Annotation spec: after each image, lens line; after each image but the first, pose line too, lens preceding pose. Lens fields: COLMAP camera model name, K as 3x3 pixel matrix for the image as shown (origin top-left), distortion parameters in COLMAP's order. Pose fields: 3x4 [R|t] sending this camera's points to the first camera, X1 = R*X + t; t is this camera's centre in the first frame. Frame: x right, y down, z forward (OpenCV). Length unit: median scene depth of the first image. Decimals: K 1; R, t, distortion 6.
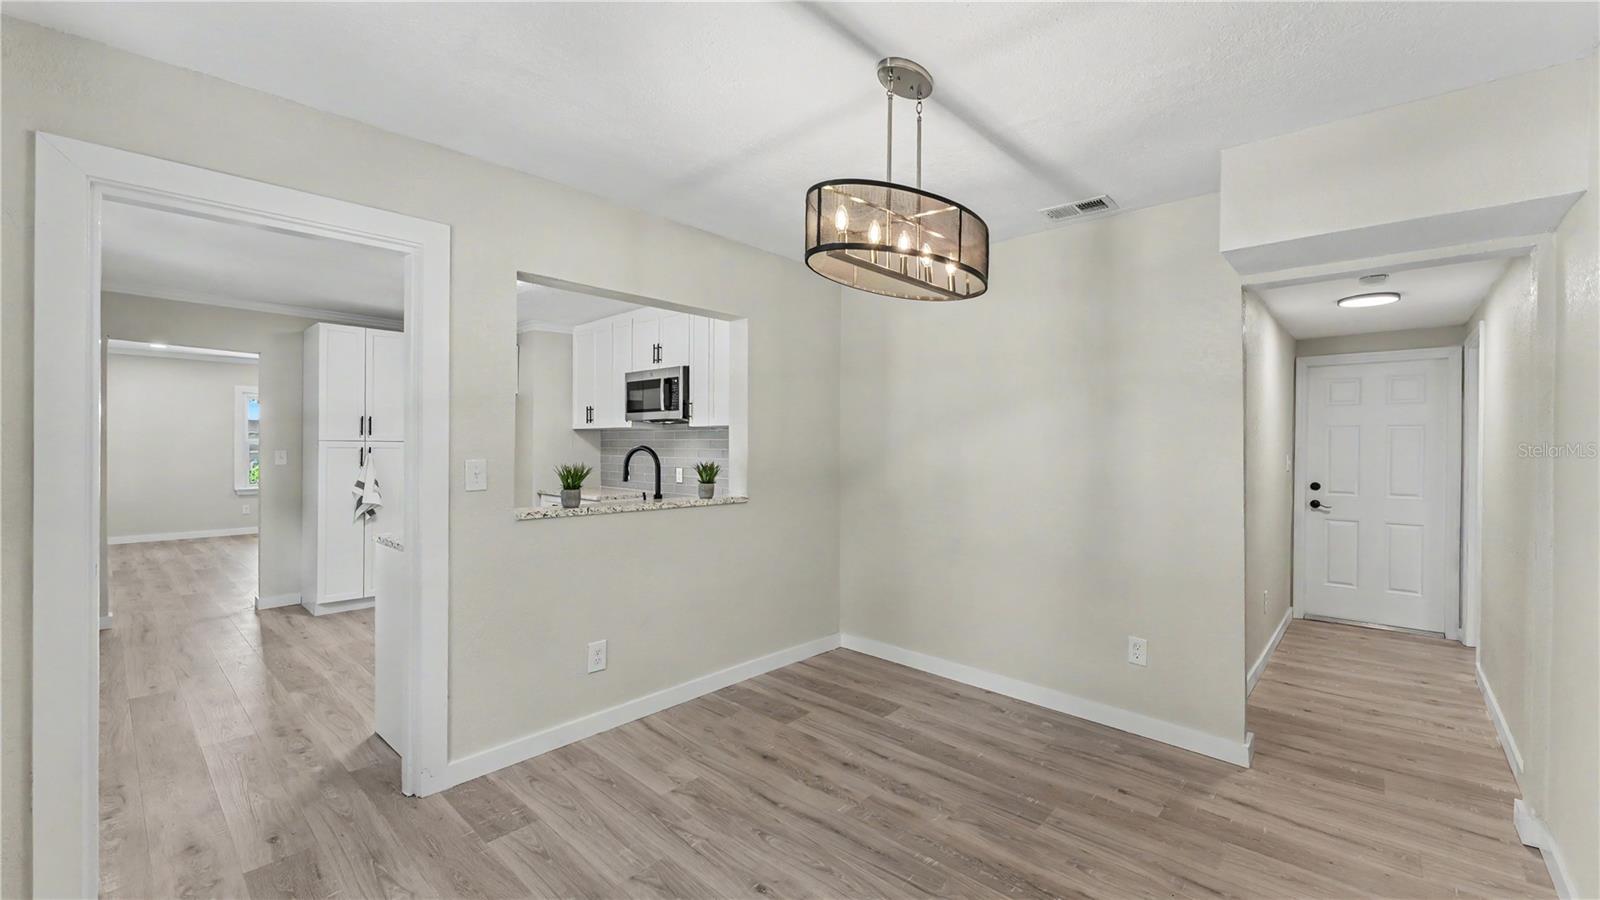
lens RADIAL K [[637.8, 0, 803.8], [0, 637.8, 447.2], [0, 0, 1]] dist [-0.004204, 0.000491]
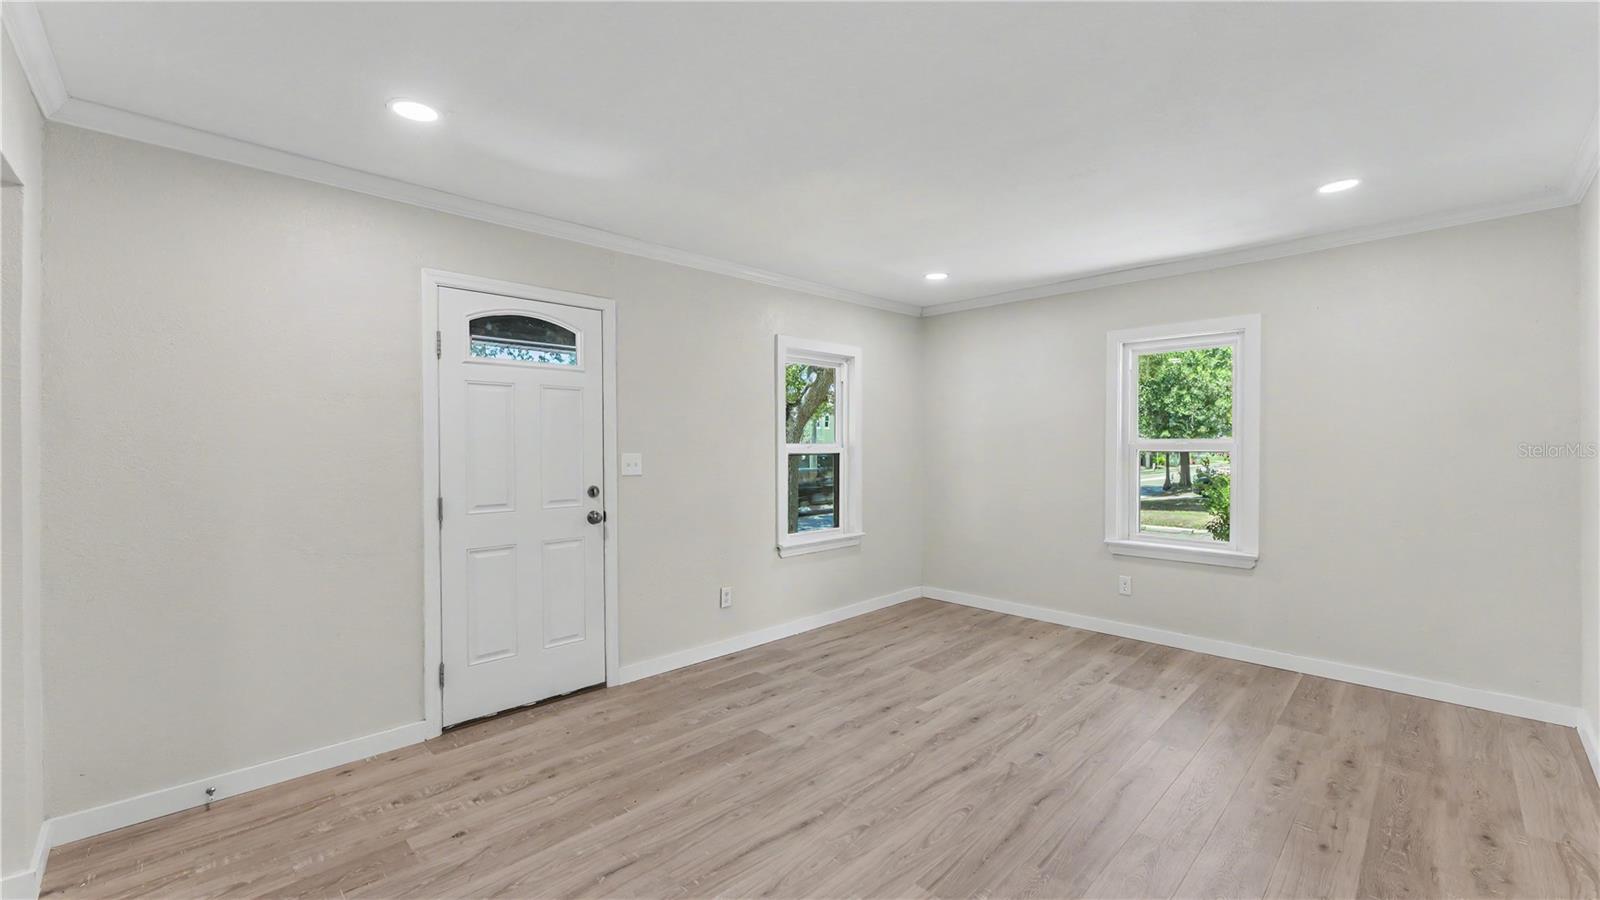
lens RADIAL K [[637.8, 0, 796.9], [0, 637.8, 442.4], [0, 0, 1]] dist [-0.004204, 0.000491]
pose [[-0.062037, -0.005843, -0.998057, -0.658893], [-0.010975, 0.999926, -0.005172, -0.008840], [0.998014, 0.010633, -0.062096, 1.363843]]
